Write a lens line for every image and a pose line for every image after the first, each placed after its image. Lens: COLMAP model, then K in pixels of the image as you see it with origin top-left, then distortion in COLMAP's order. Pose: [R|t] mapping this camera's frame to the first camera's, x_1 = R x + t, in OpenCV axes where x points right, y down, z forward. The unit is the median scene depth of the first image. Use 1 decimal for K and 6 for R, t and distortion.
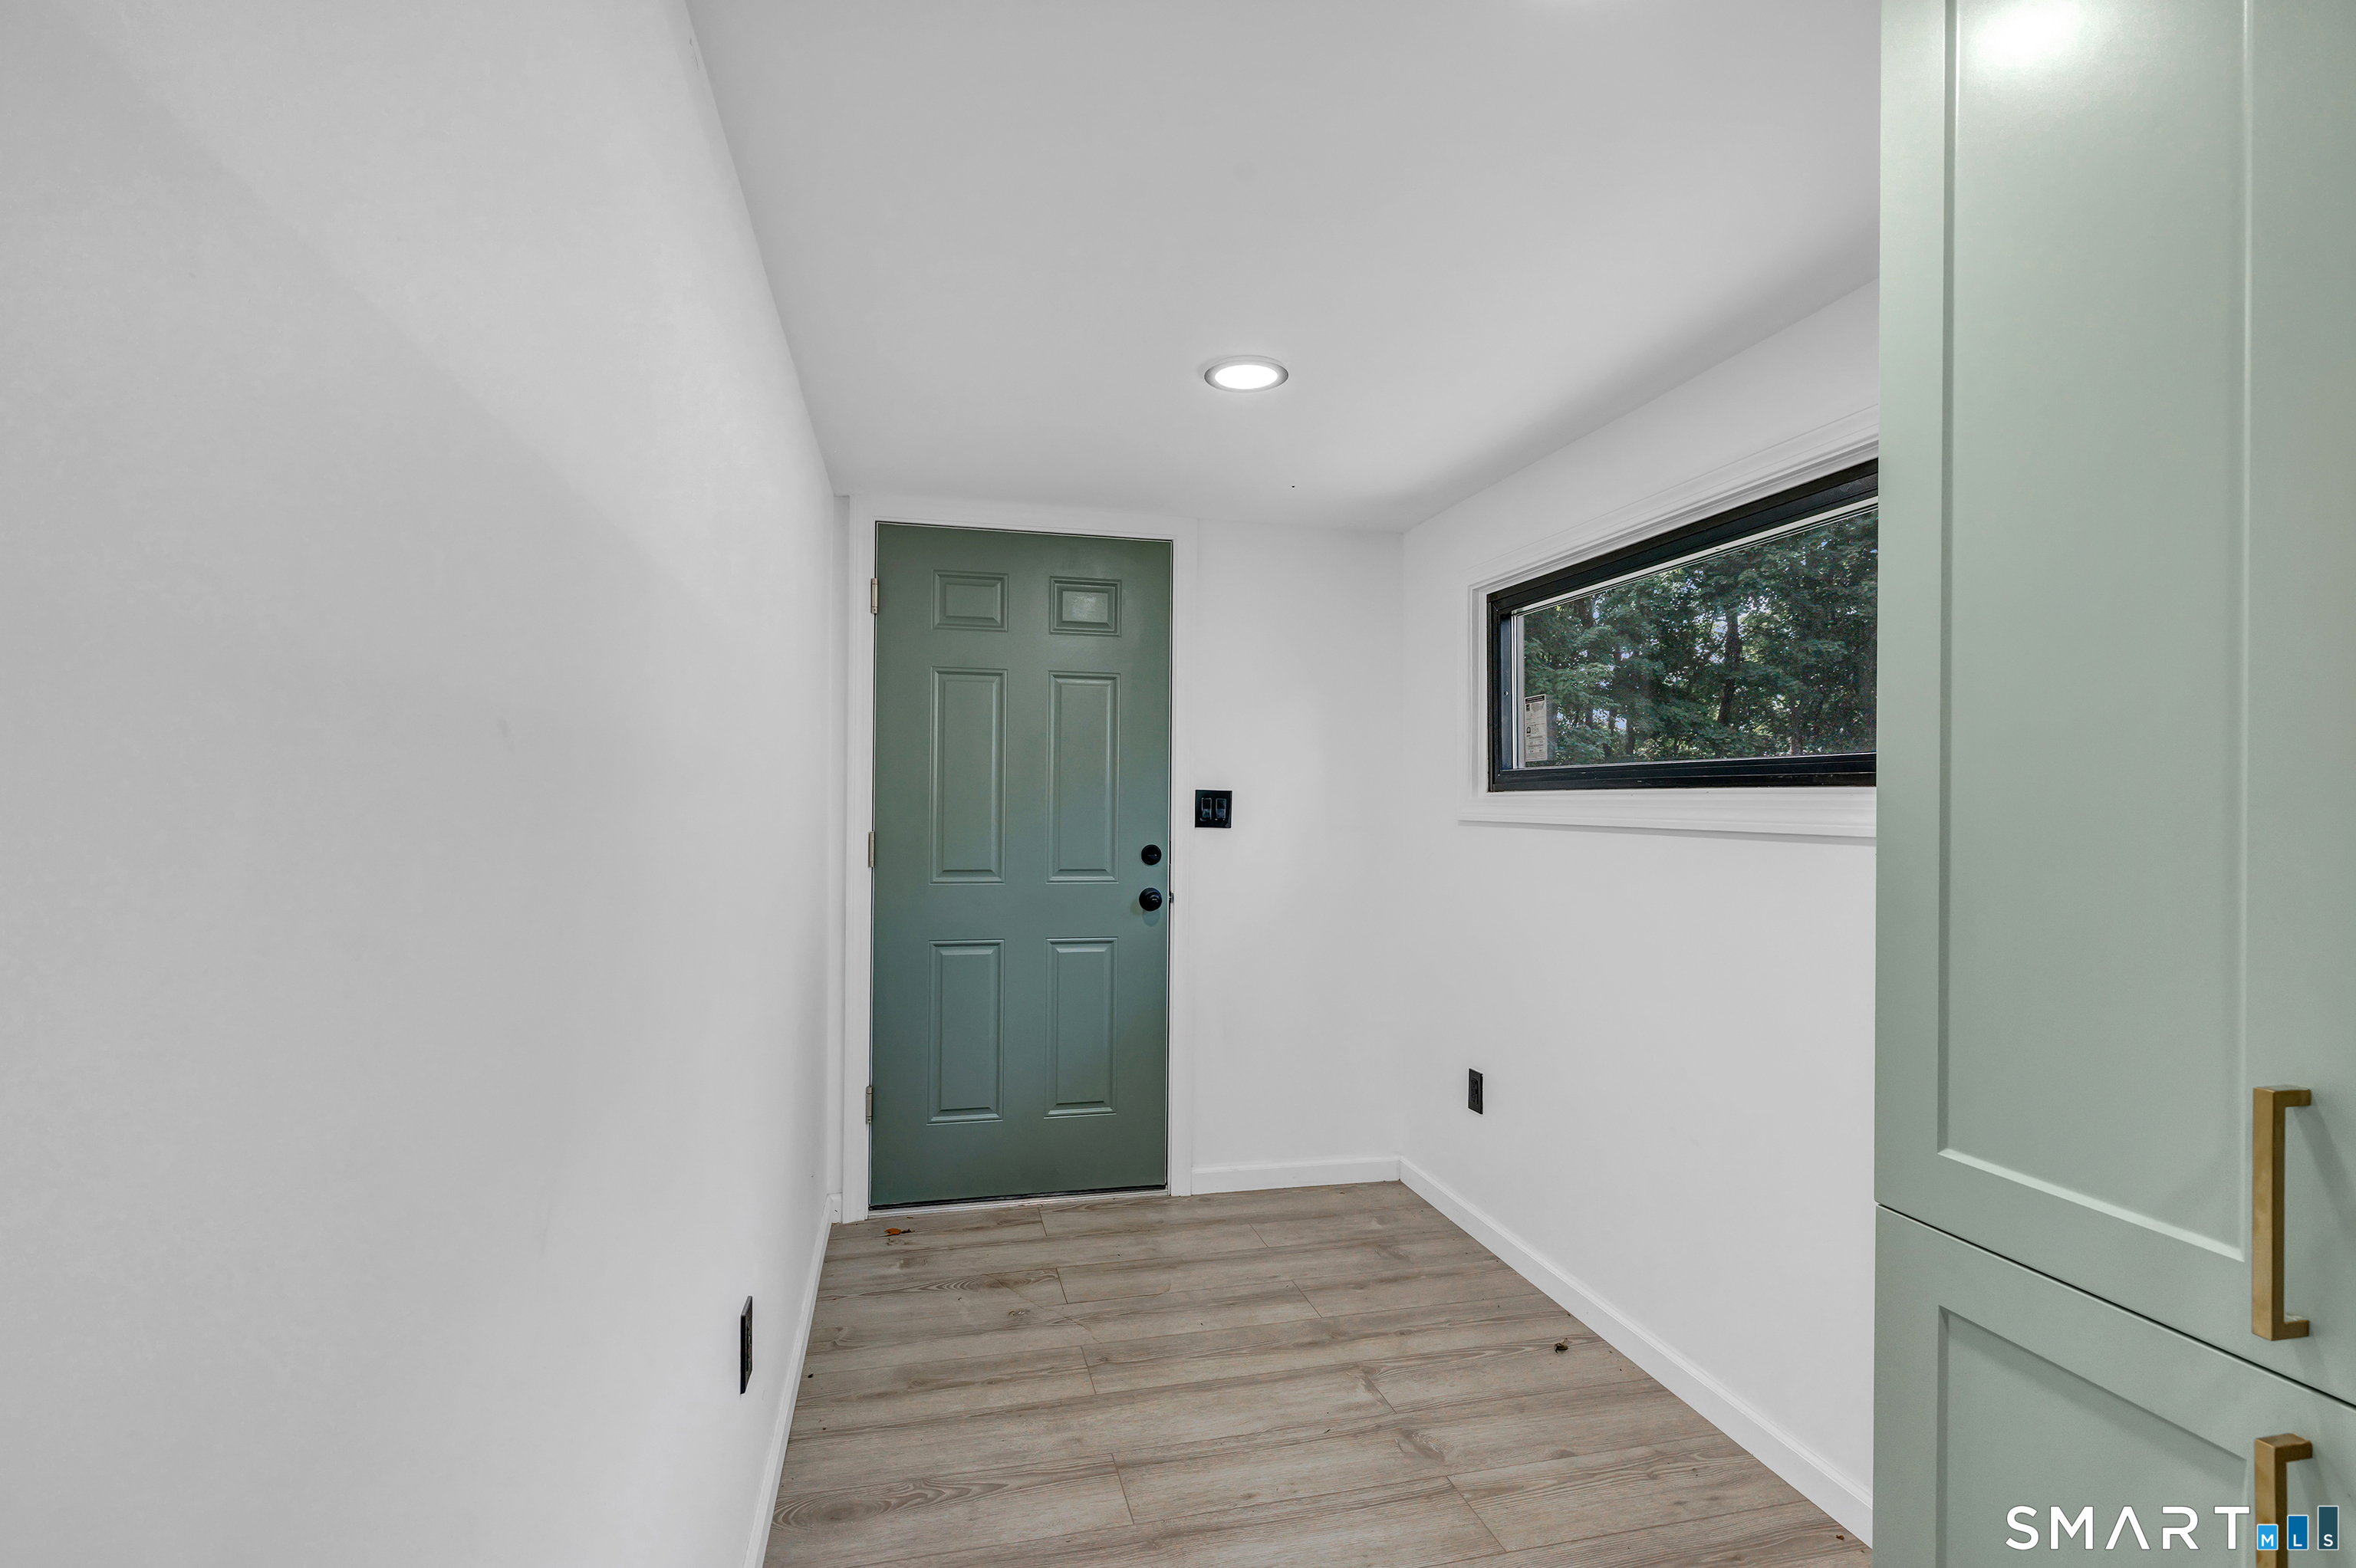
lens RADIAL K [[1110.7, 0, 1168.4], [0, 1110.7, 795.5], [0, 0, 1]] dist [-0.001779, 0.000210]
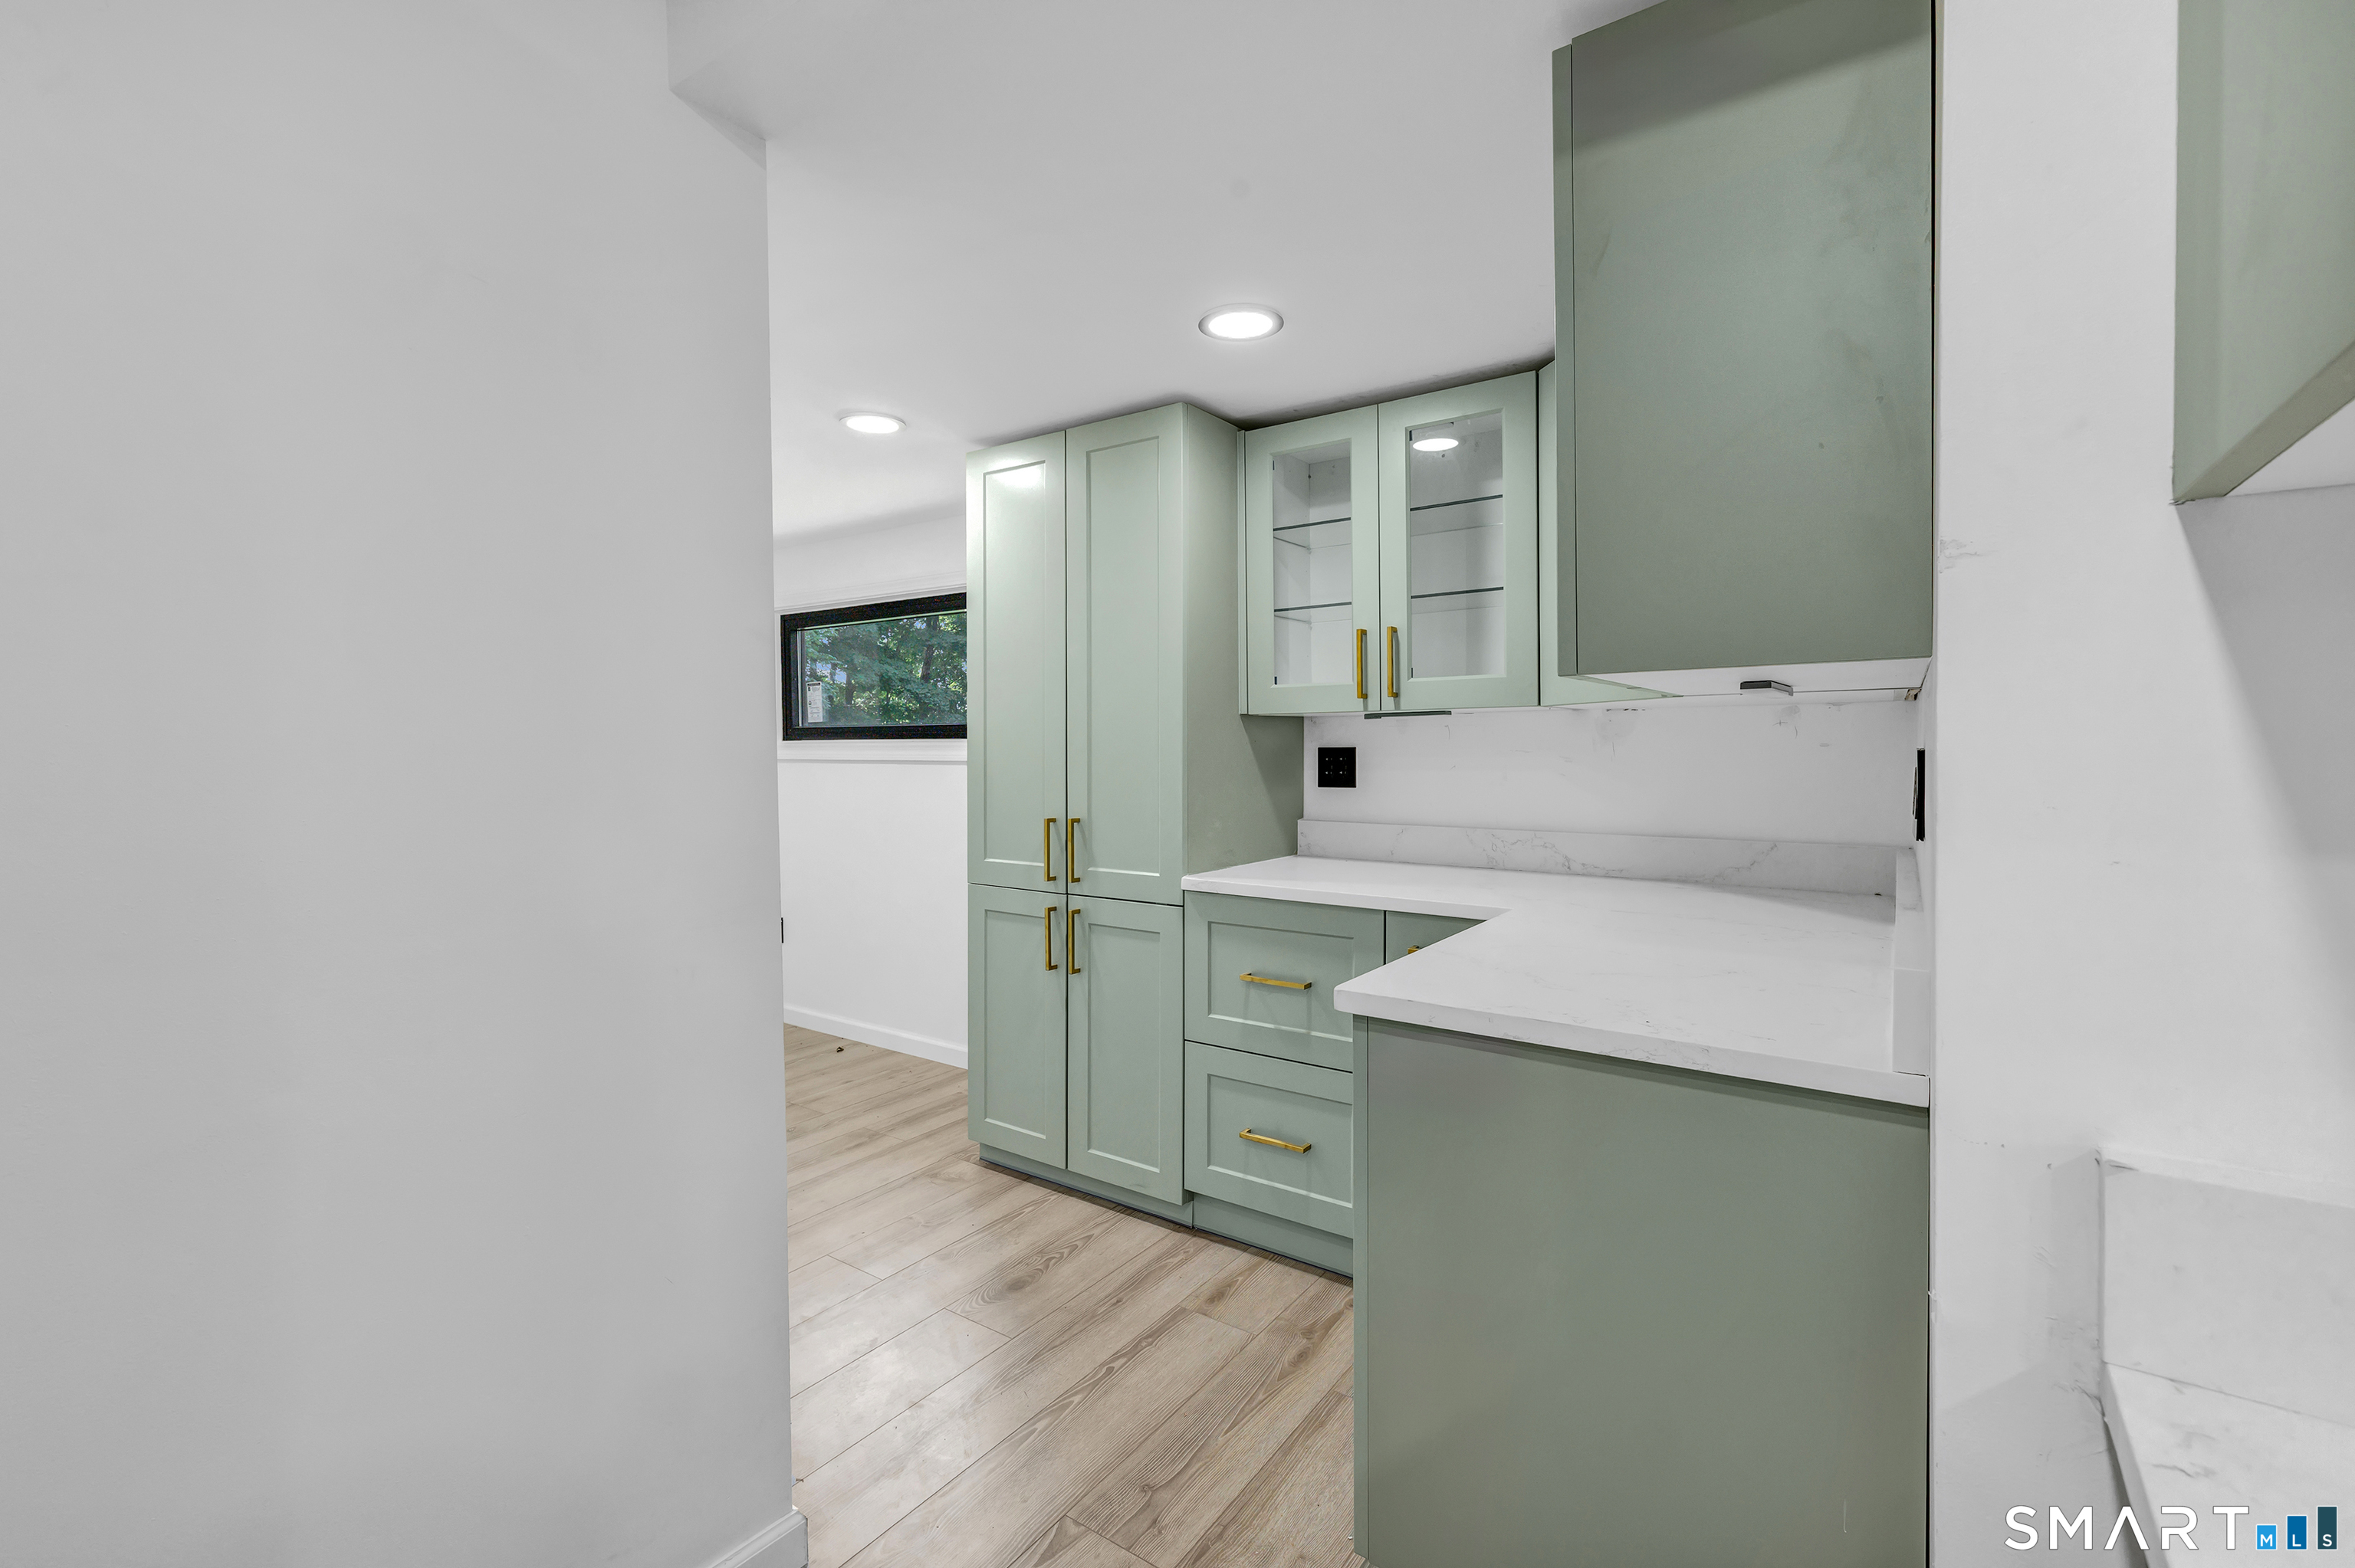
lens RADIAL K [[1073.7, 0, 1177.8], [0, 1073.7, 748.3], [0, 0, 1]] dist [-0.001896, 0.000300]
pose [[0.769372, -0.014799, 0.638630, -0.266483], [0.010715, 0.999890, 0.010261, -0.002372], [-0.638712, -0.001051, 0.769445, -0.555639]]
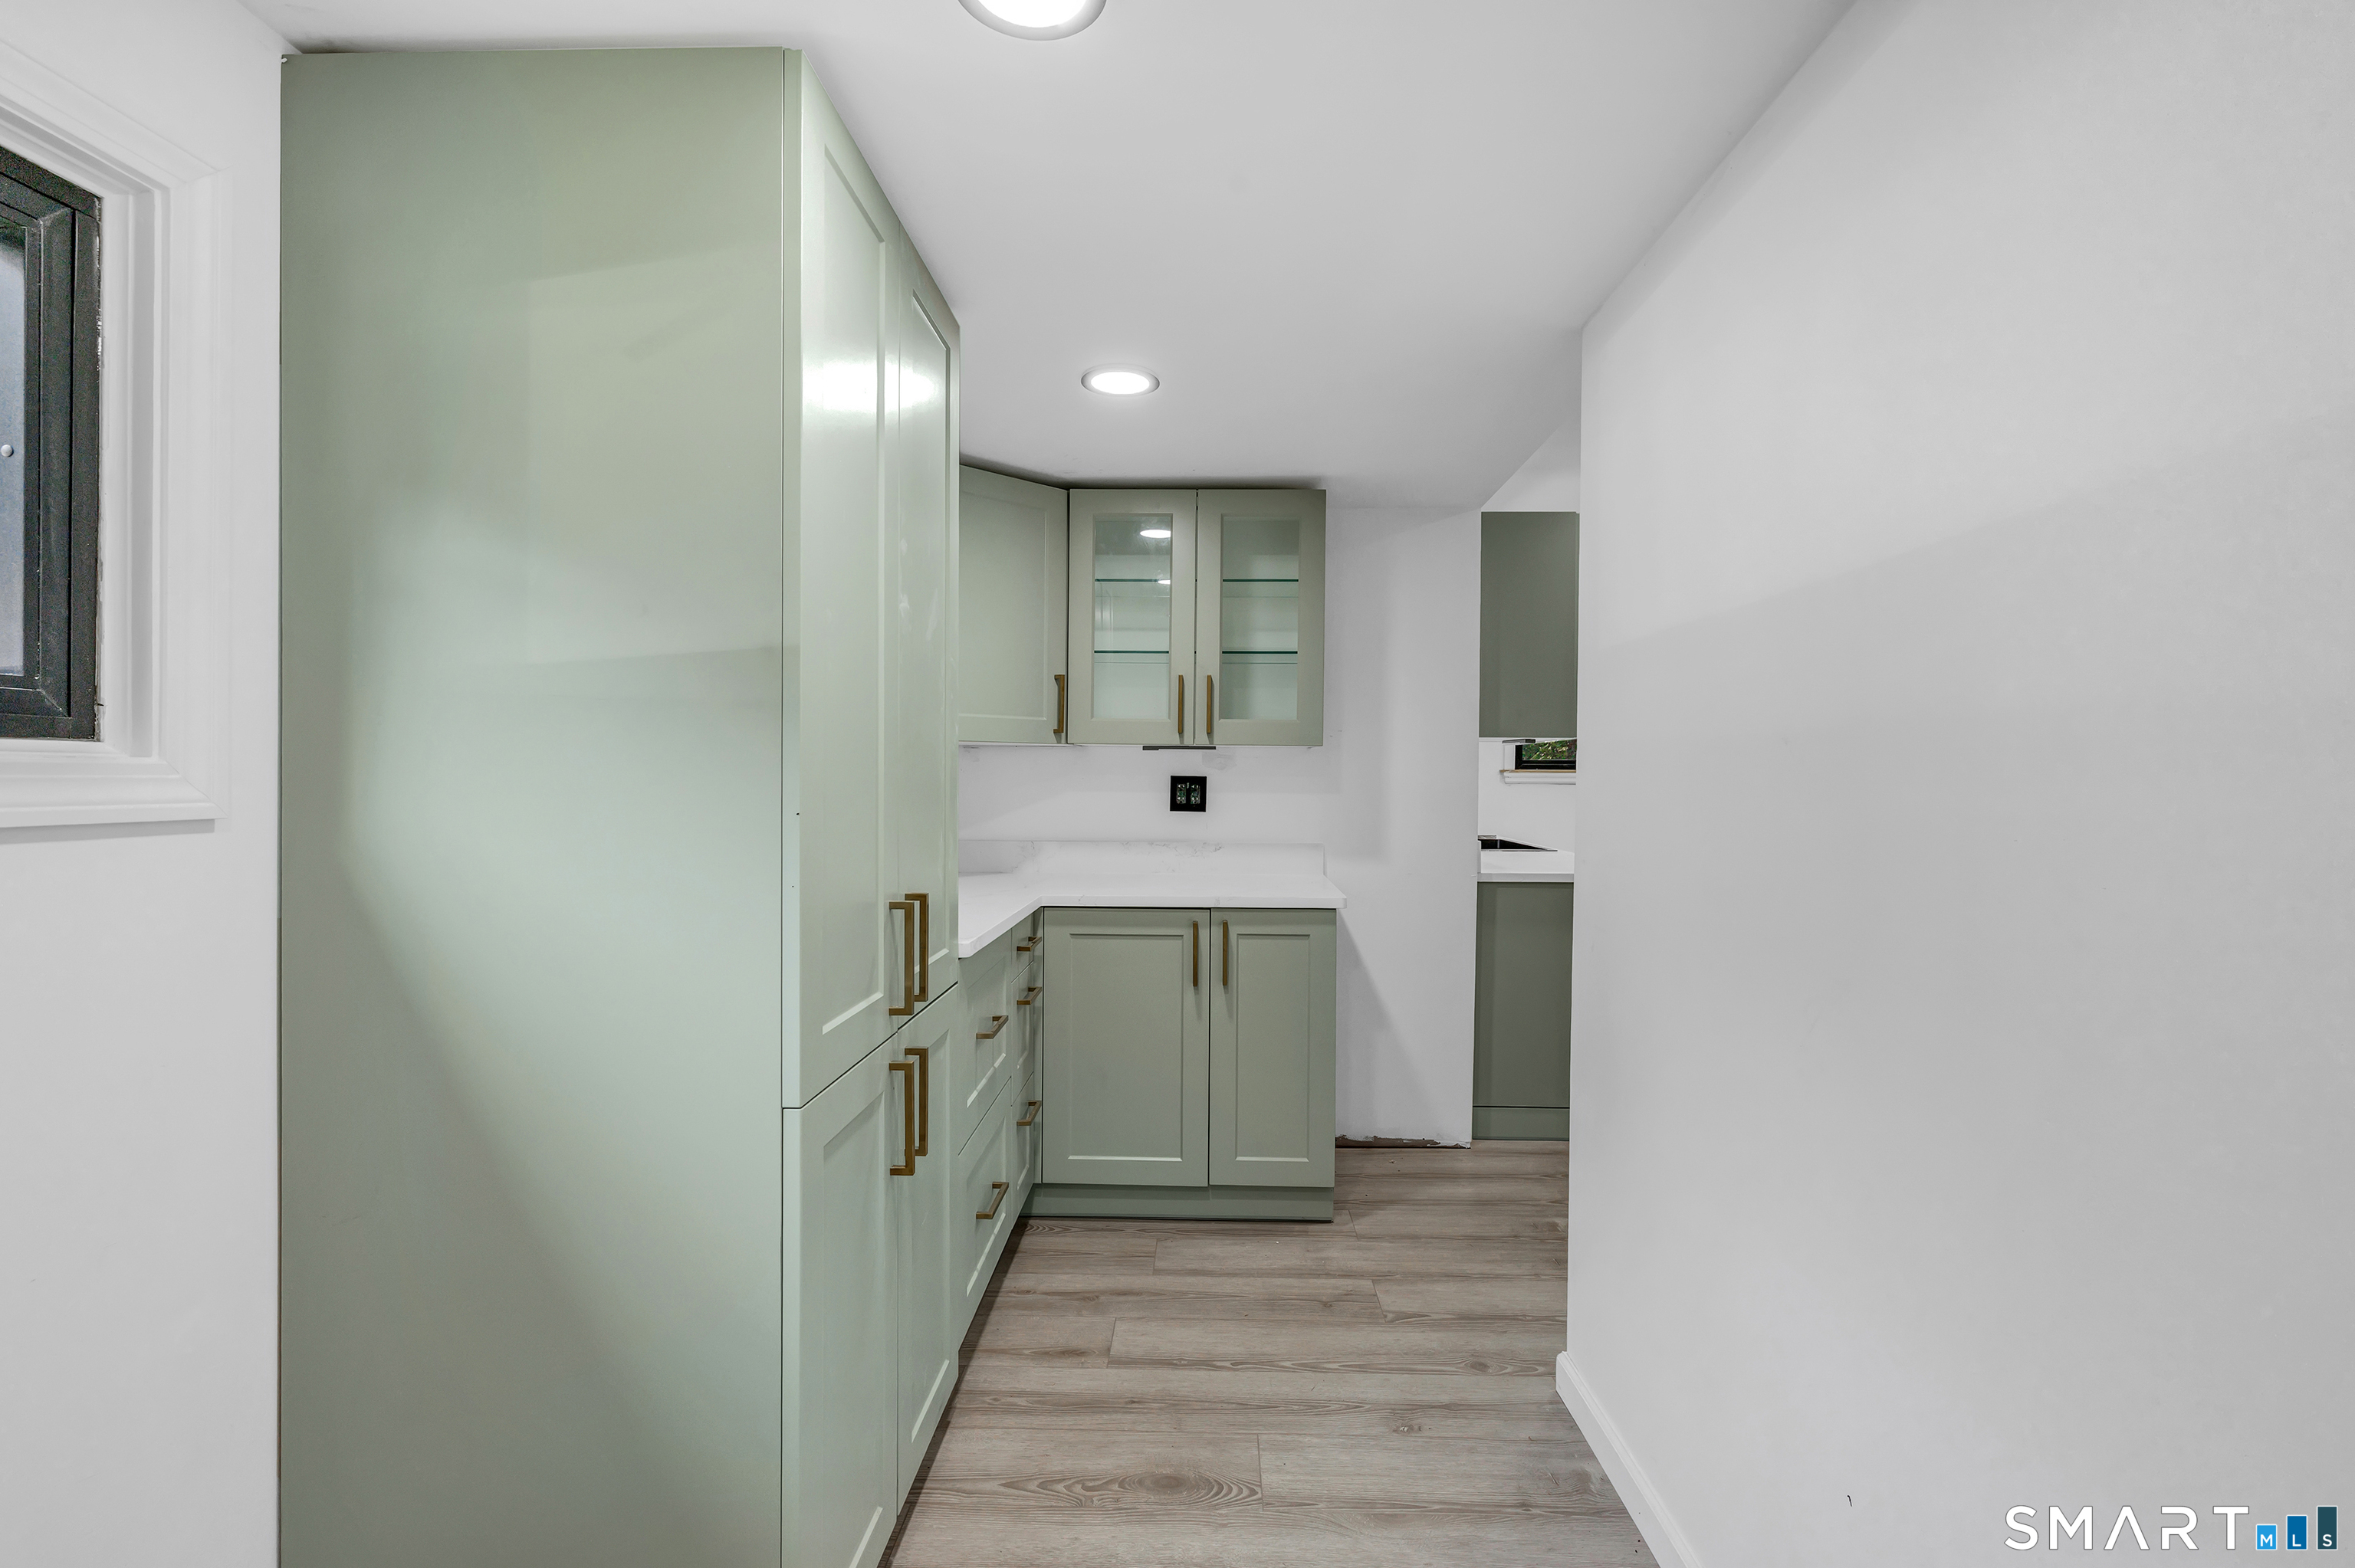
lens RADIAL K [[1059.2, 0, 1152.7], [0, 1059.2, 780.3], [0, 0, 1]] dist [0.000630, 0.000065]
pose [[-0.957008, -0.012415, 0.289794, -0.012731], [-0.011571, 0.999922, 0.004628, 0.003575], [-0.289829, 0.001076, -0.957078, 0.717961]]
